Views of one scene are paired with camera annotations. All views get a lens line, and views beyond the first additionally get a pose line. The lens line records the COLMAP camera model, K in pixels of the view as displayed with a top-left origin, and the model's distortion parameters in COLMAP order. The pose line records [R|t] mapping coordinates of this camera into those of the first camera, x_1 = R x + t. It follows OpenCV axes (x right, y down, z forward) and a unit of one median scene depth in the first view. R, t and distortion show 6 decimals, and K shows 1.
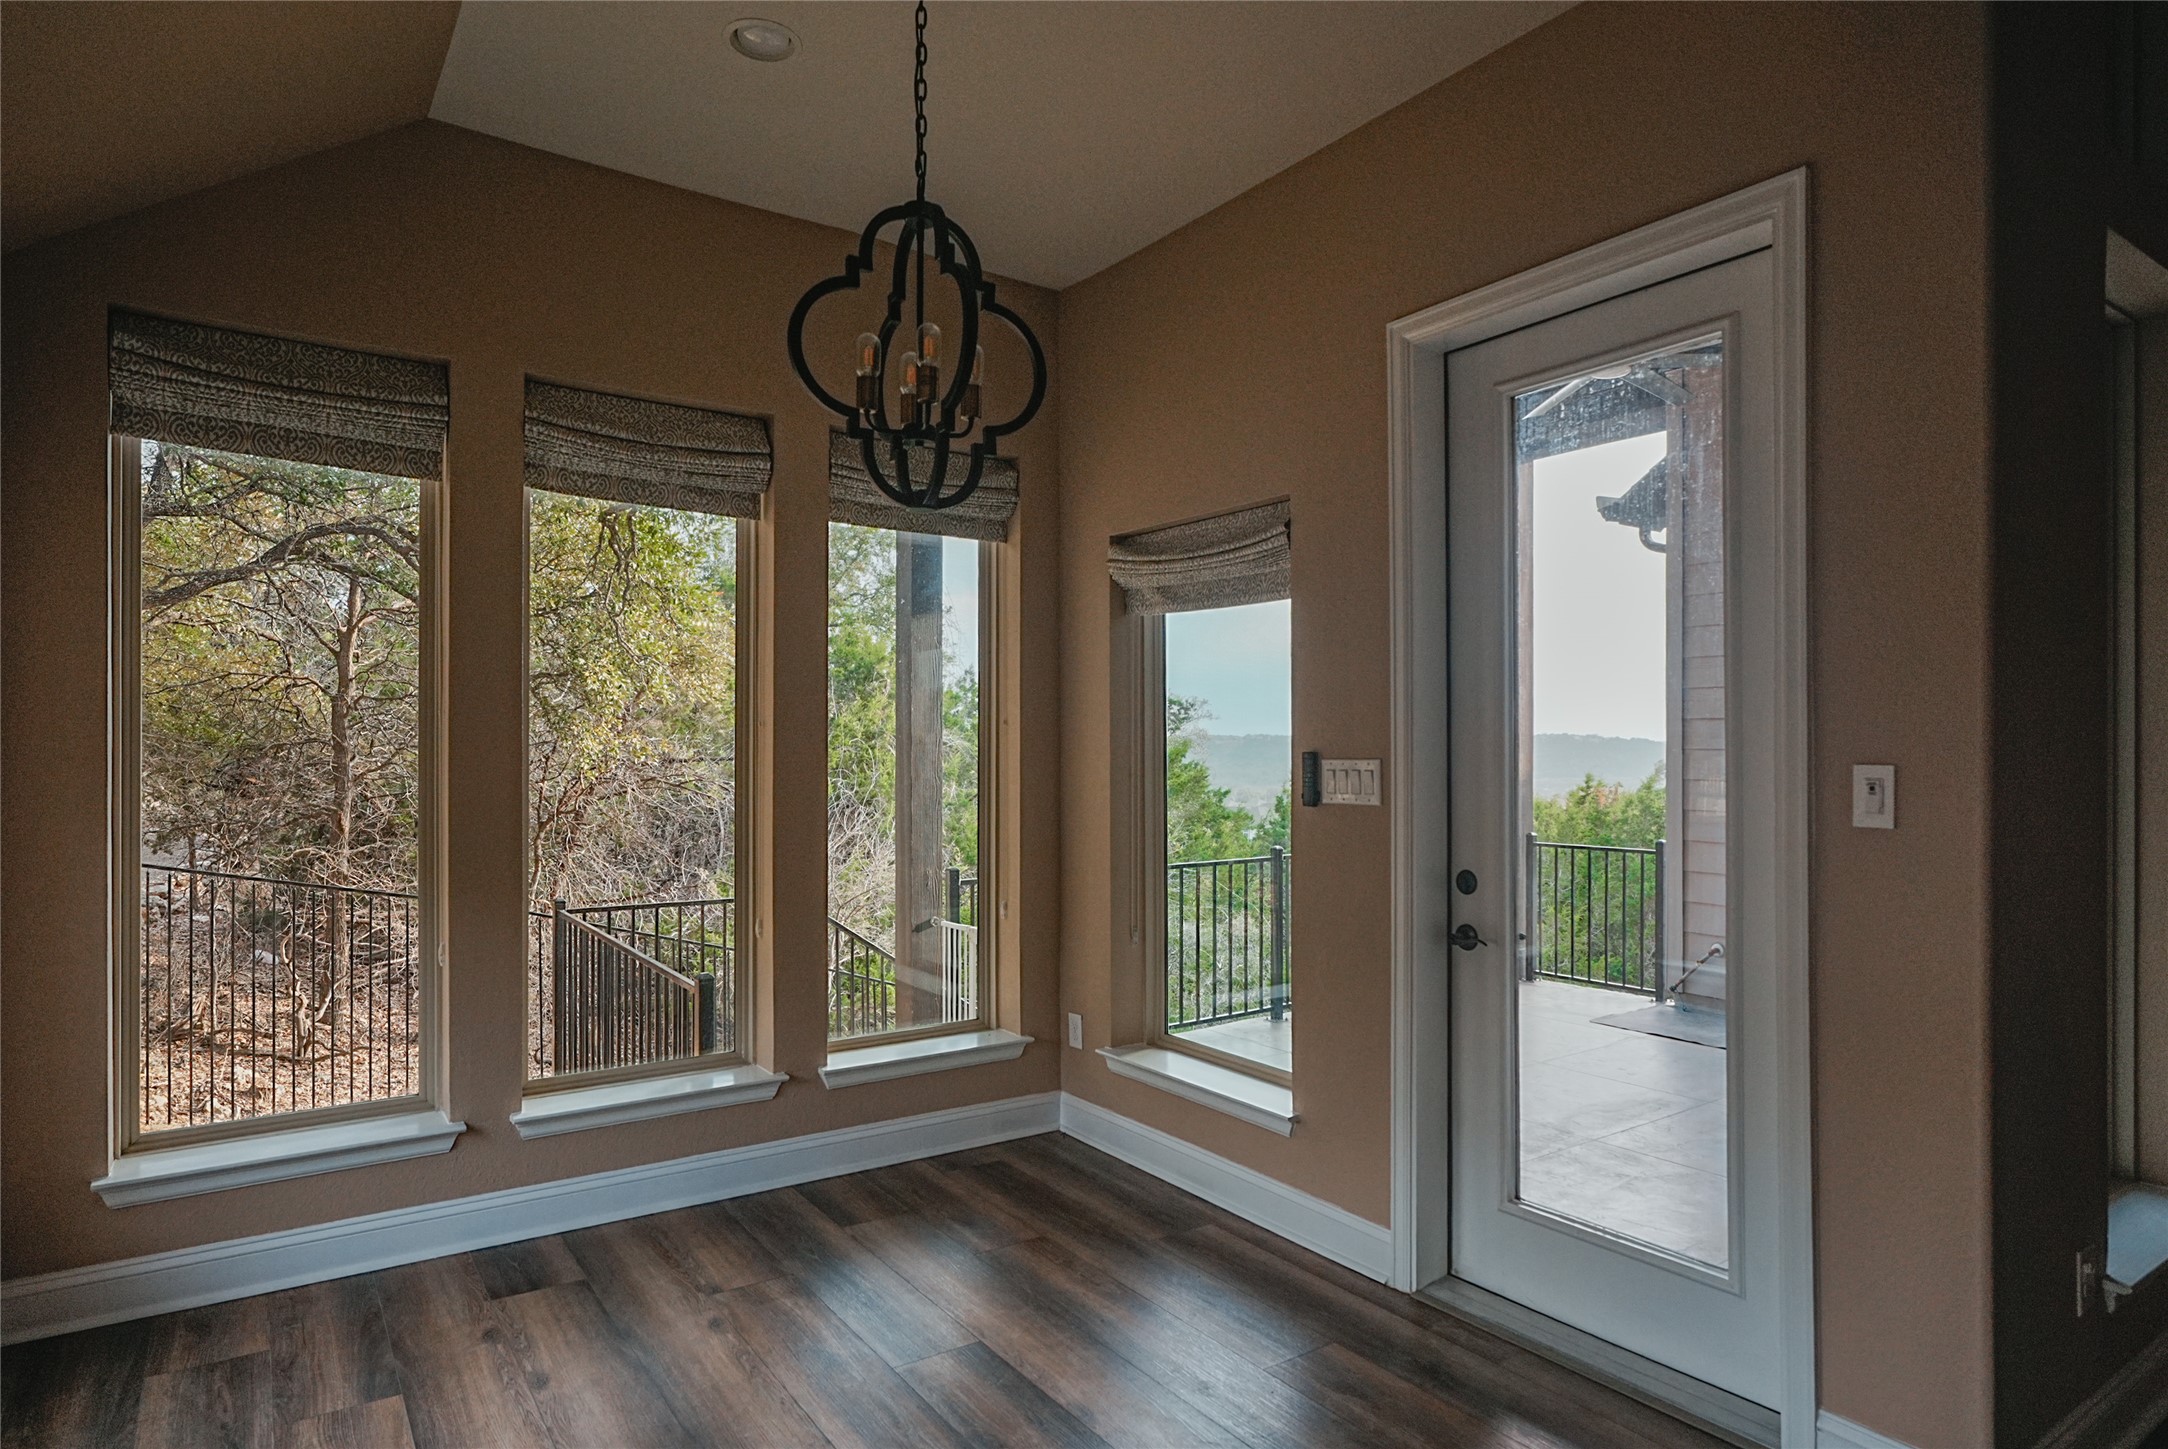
lens RADIAL K [[1210.8, 0, 1084.1], [0, 1210.8, 740.6], [0, 0, 1]] dist [0.001486, 0.001283]
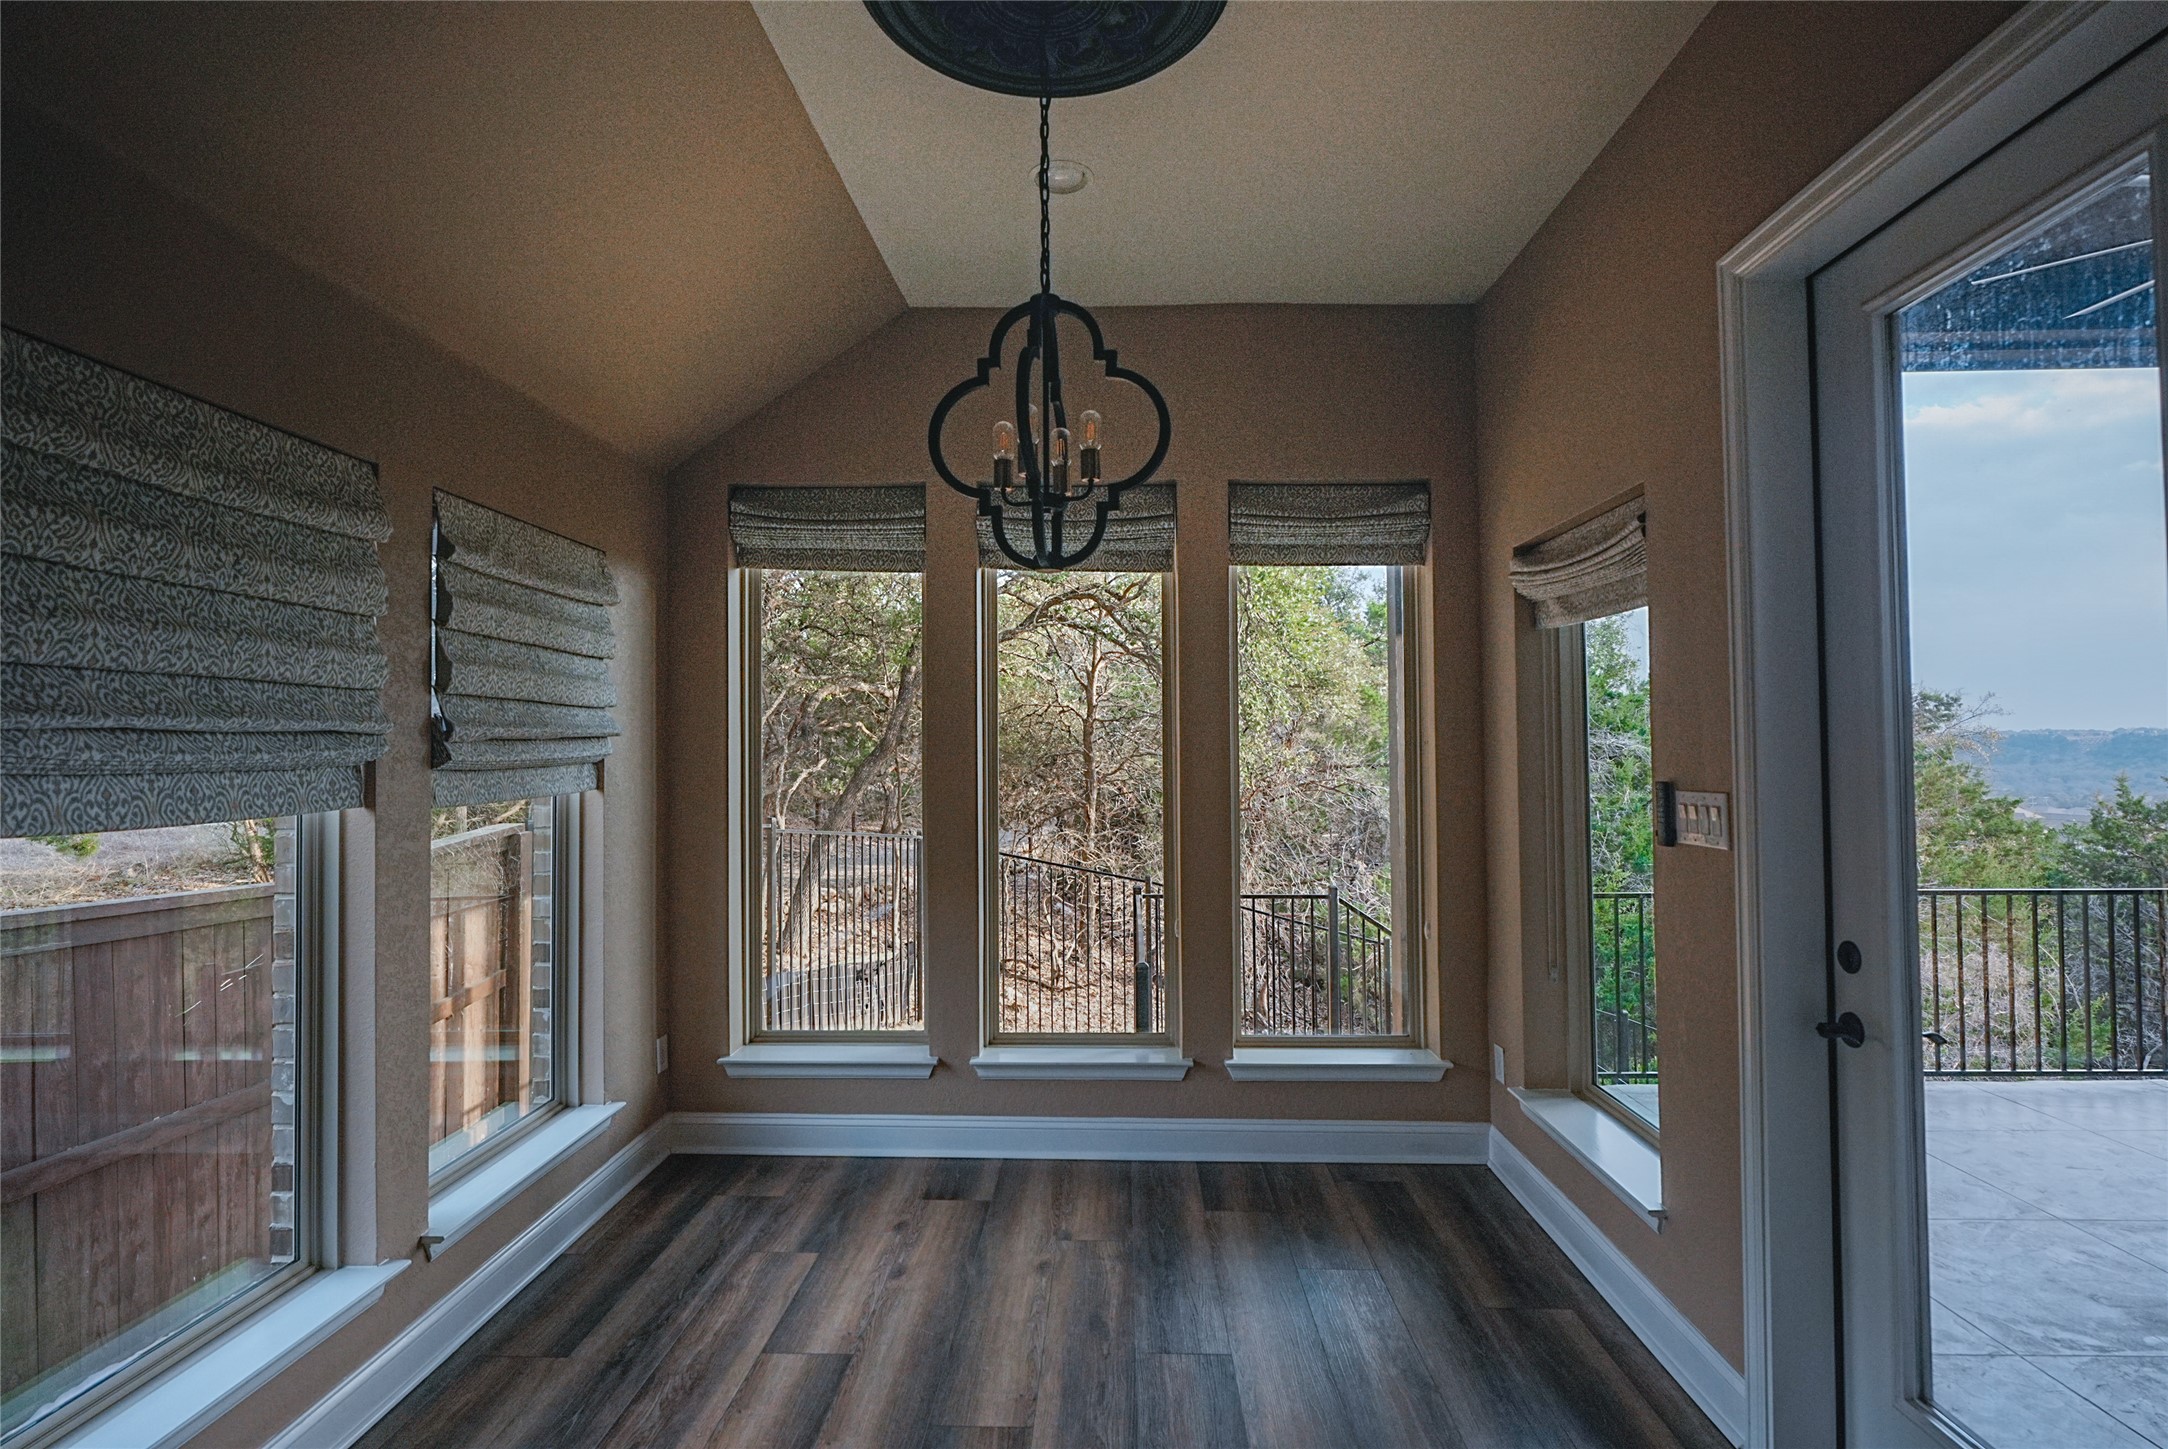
lens RADIAL K [[1067.2, 0, 1084.0], [0, 1067.2, 724.5], [0, 0, 1]] dist [0.001276, -0.000204]
pose [[0.805017, -0.021467, -0.592863, 0.263750], [0.010818, 0.999710, -0.021509, -0.016551], [0.593153, 0.010901, 0.805016, 0.135550]]
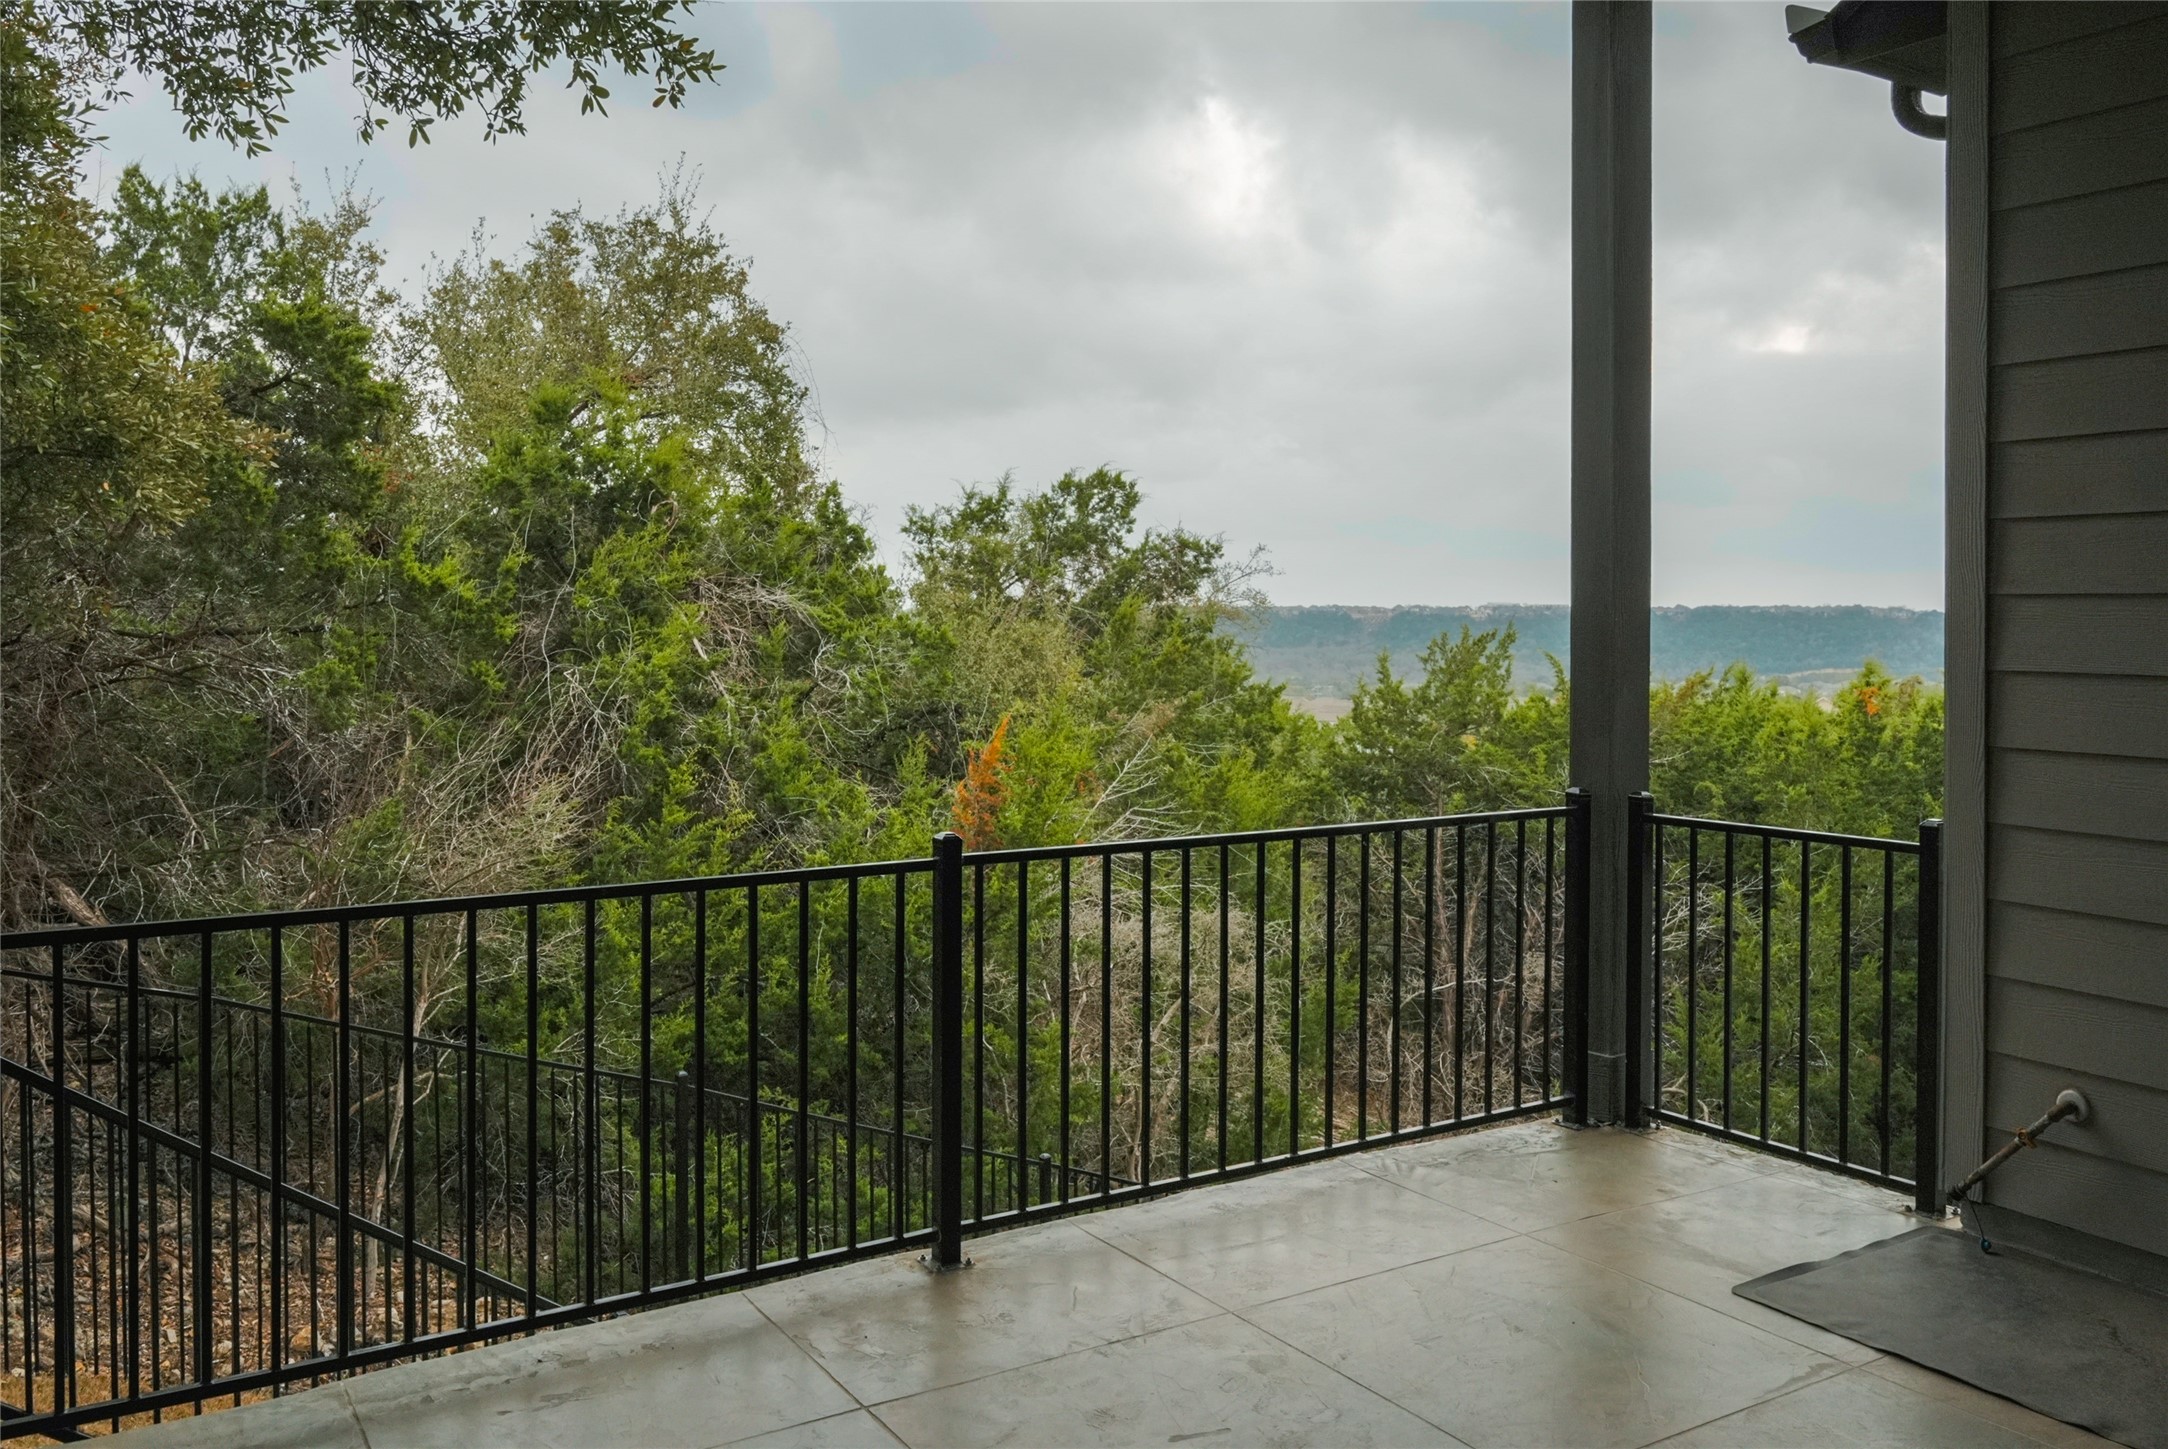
lens RADIAL K [[1721.7, 0, 1084.7], [0, 1721.7, 606.5], [0, 0, 1]] dist [-0.031939, 0.001071]
pose [[0.999007, 0.001518, -0.044518, 0.401896], [-0.001717, 0.999989, -0.004431, 0.026082], [0.044510, 0.004503, 0.998999, 0.768060]]
